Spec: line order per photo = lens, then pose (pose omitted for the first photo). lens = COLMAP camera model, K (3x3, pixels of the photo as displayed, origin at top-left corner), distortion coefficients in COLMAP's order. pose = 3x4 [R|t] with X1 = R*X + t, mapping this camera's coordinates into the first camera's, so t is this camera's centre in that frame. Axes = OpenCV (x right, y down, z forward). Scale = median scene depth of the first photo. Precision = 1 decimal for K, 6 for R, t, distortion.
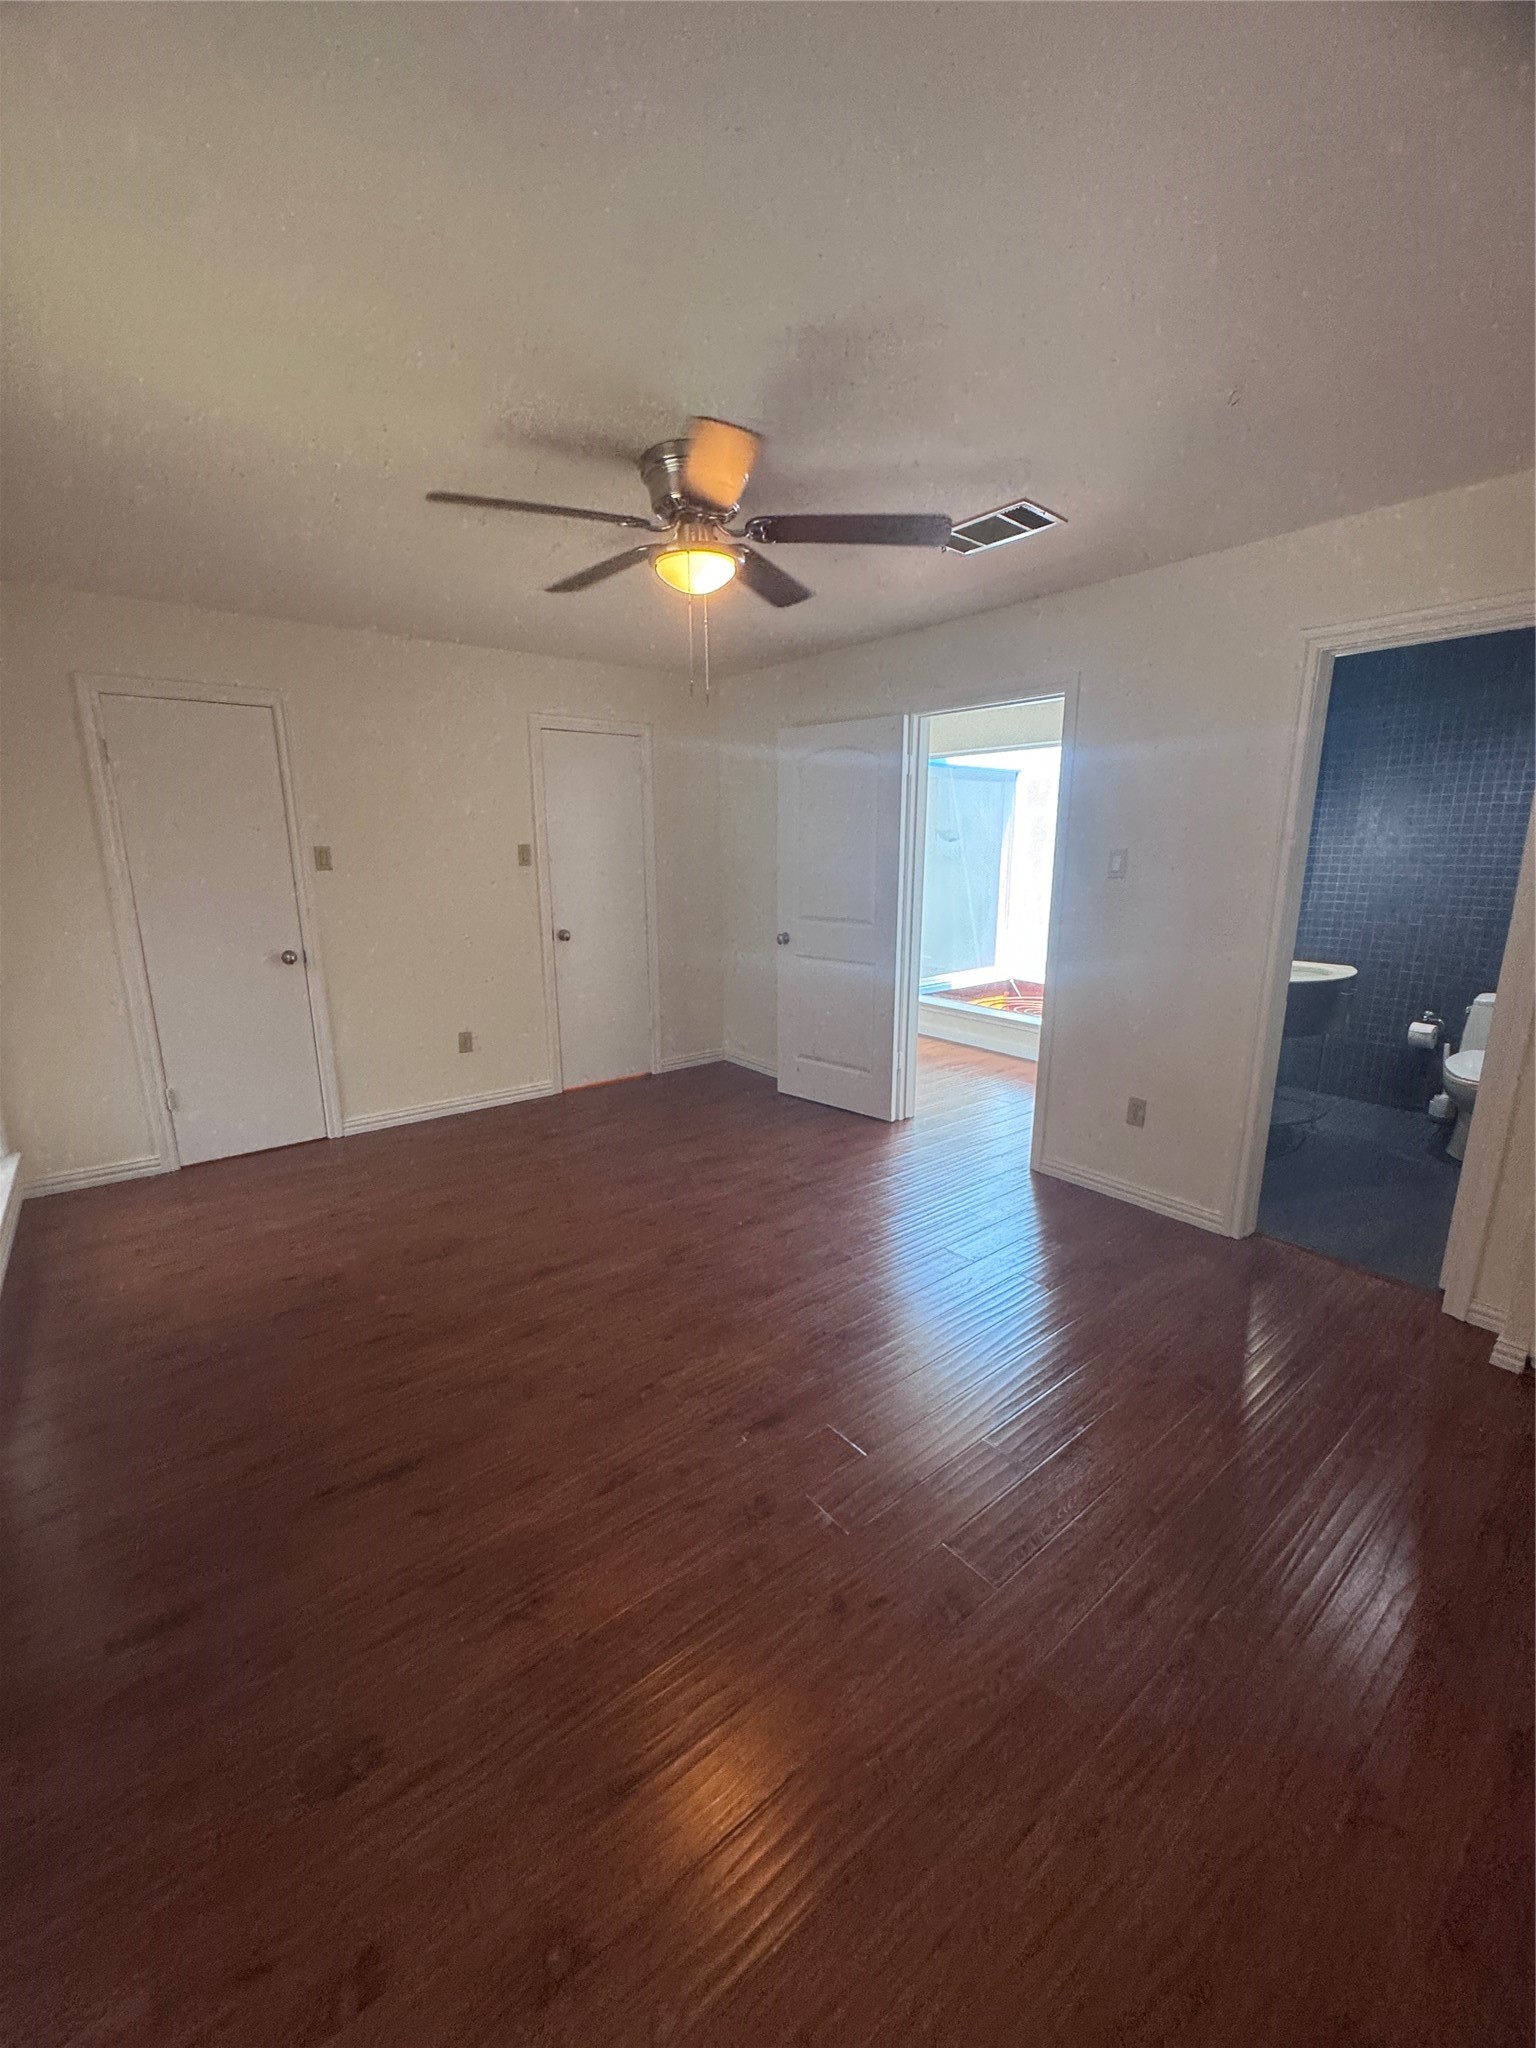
lens RADIAL K [[821.0, 0, 770.3], [0, 821.0, 1026.9], [0, 0, 1]] dist [-0.005446, 0.000771]
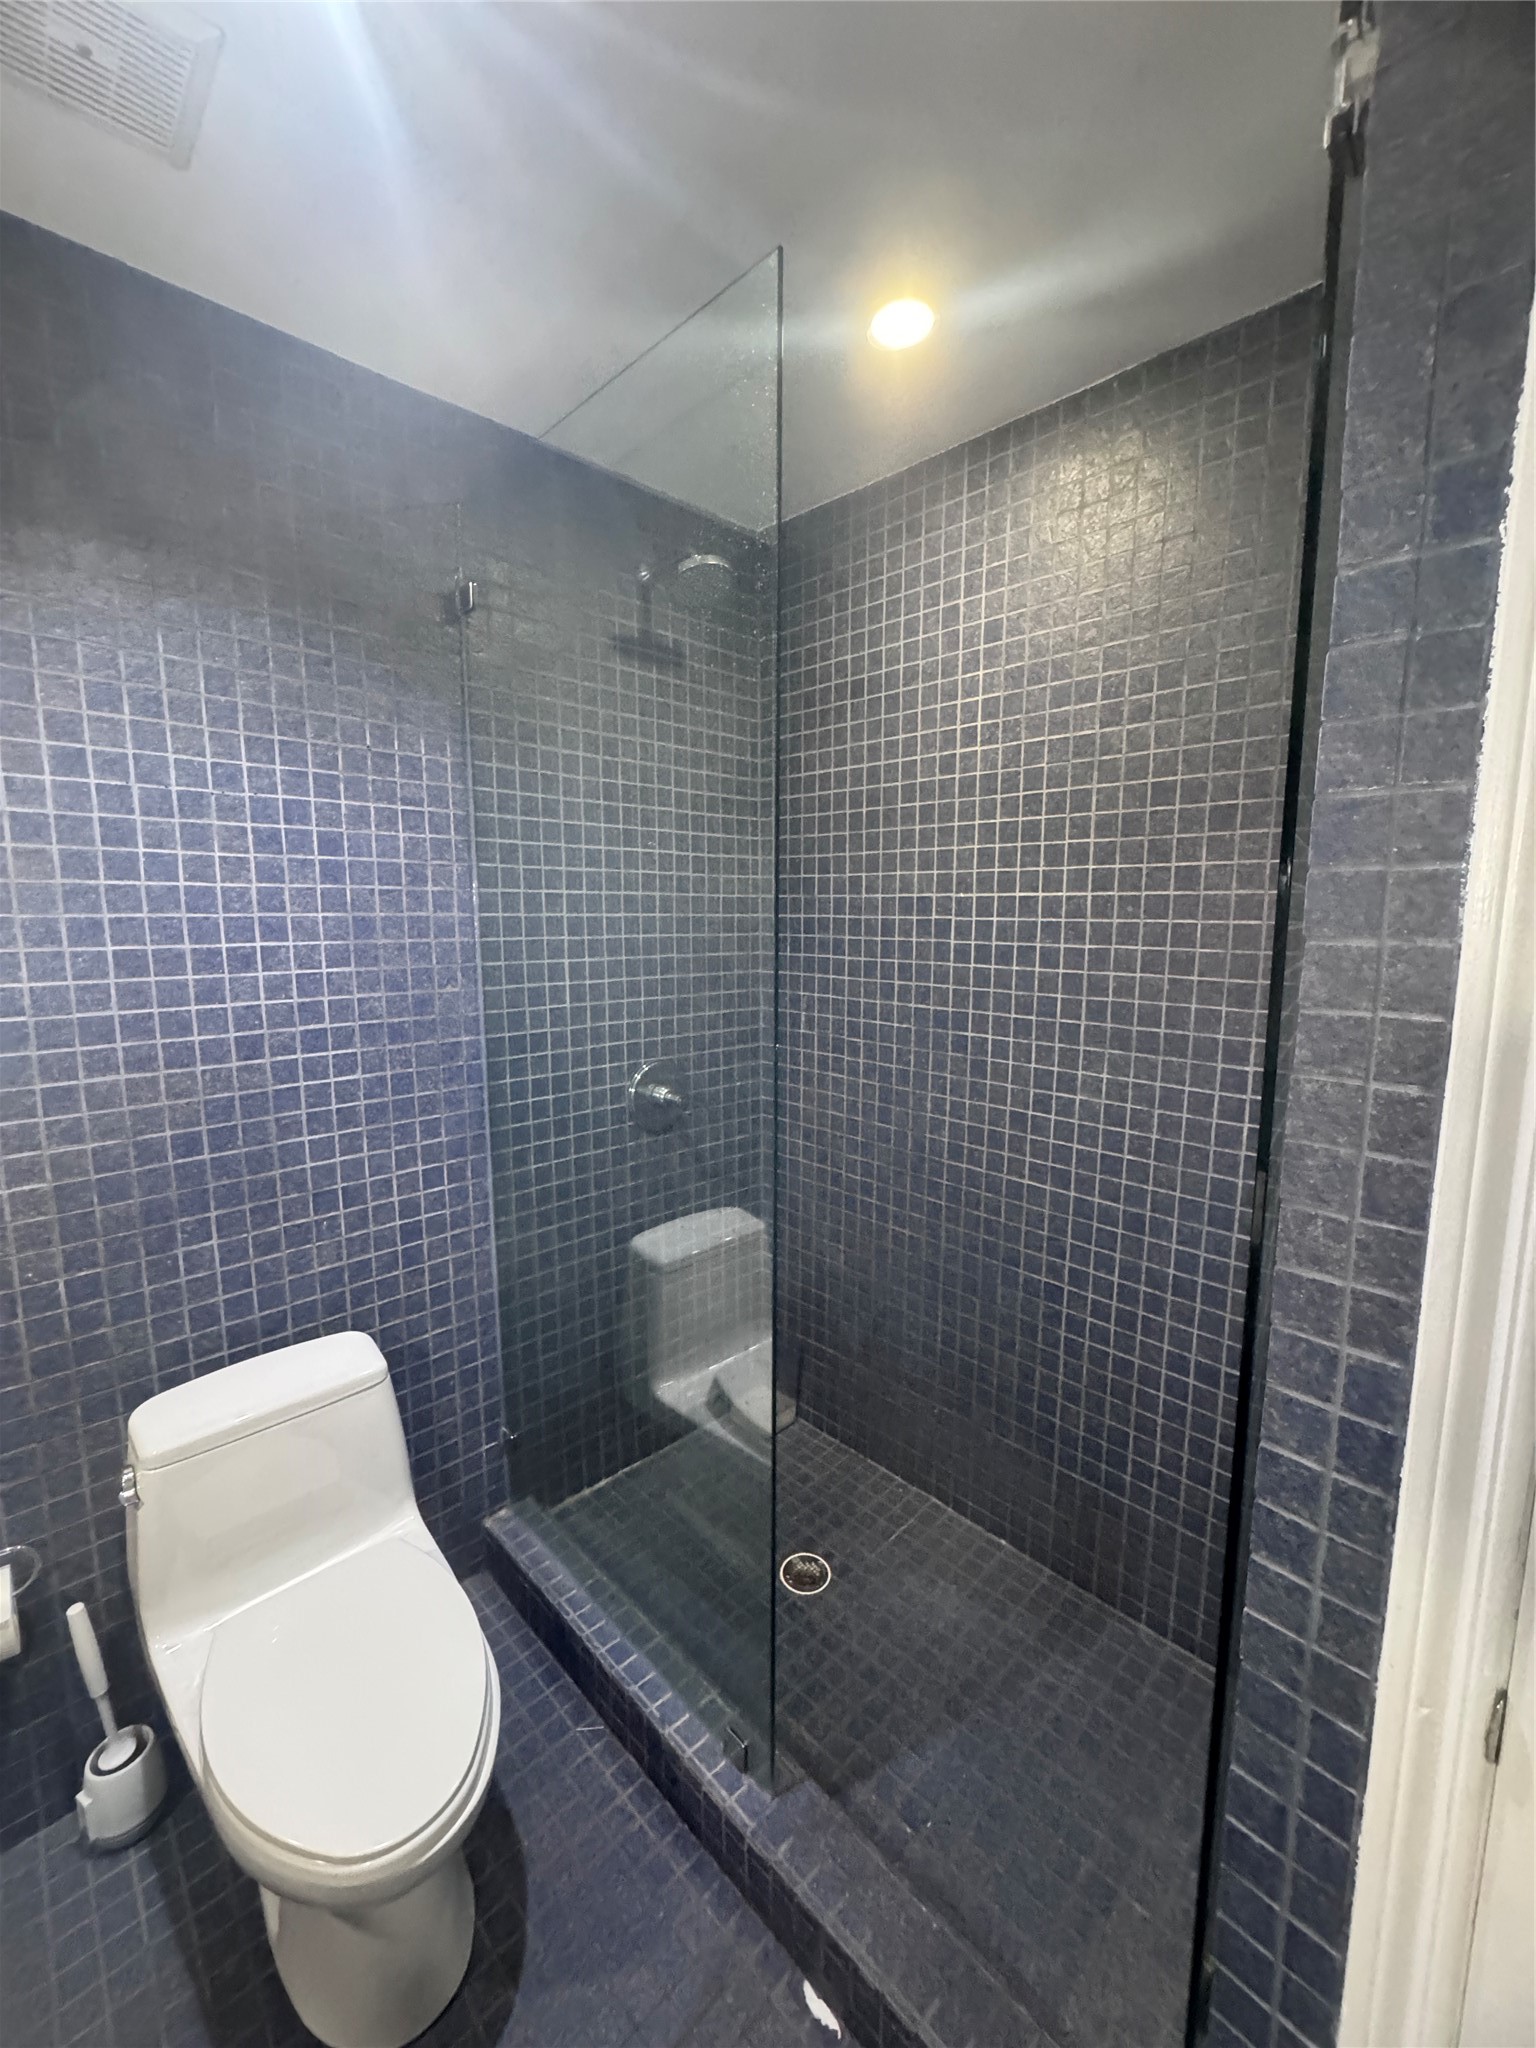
lens RADIAL K [[821.0, 0, 778.2], [0, 821.0, 1023.9], [0, 0, 1]] dist [-0.005446, 0.000771]
pose [[-0.112884, -0.132497, 0.984734, 0.519826], [0.217377, 0.963768, 0.154594, -0.168736], [-0.969538, 0.231510, -0.079992, 0.706493]]
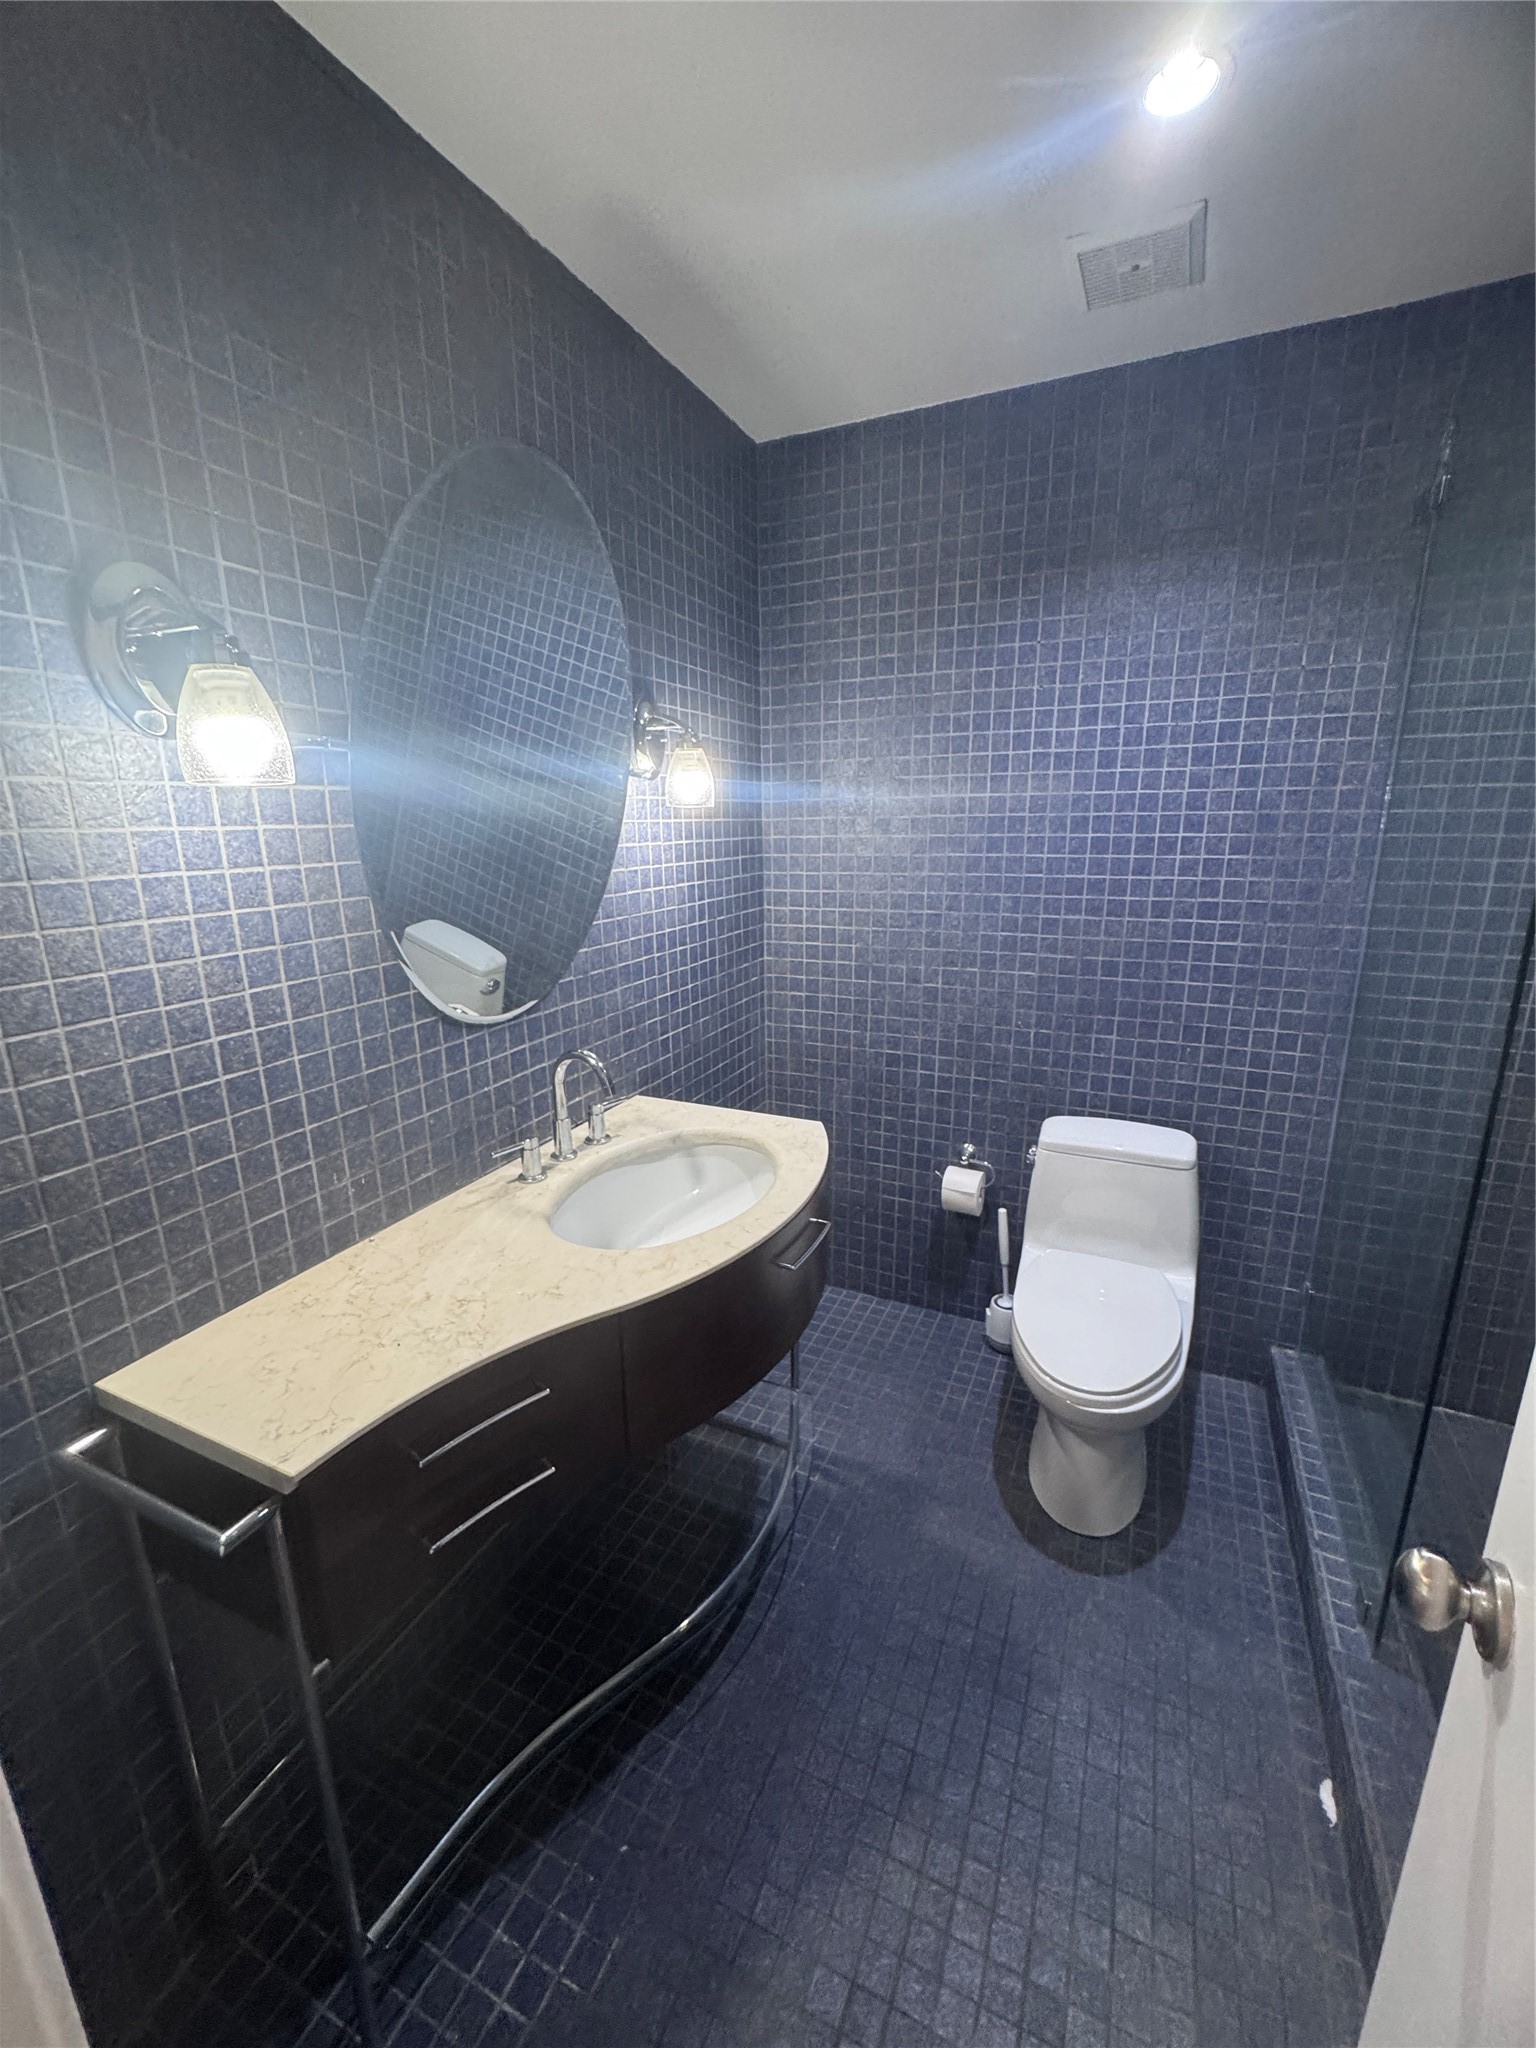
lens RADIAL K [[821.0, 0, 767.4], [0, 821.0, 1026.4], [0, 0, 1]] dist [-0.005446, 0.000771]
pose [[0.891560, -0.115266, 0.437989, 0.457690], [0.105993, 0.993318, 0.045656, -0.134089], [-0.440326, 0.005718, 0.897820, 0.571050]]
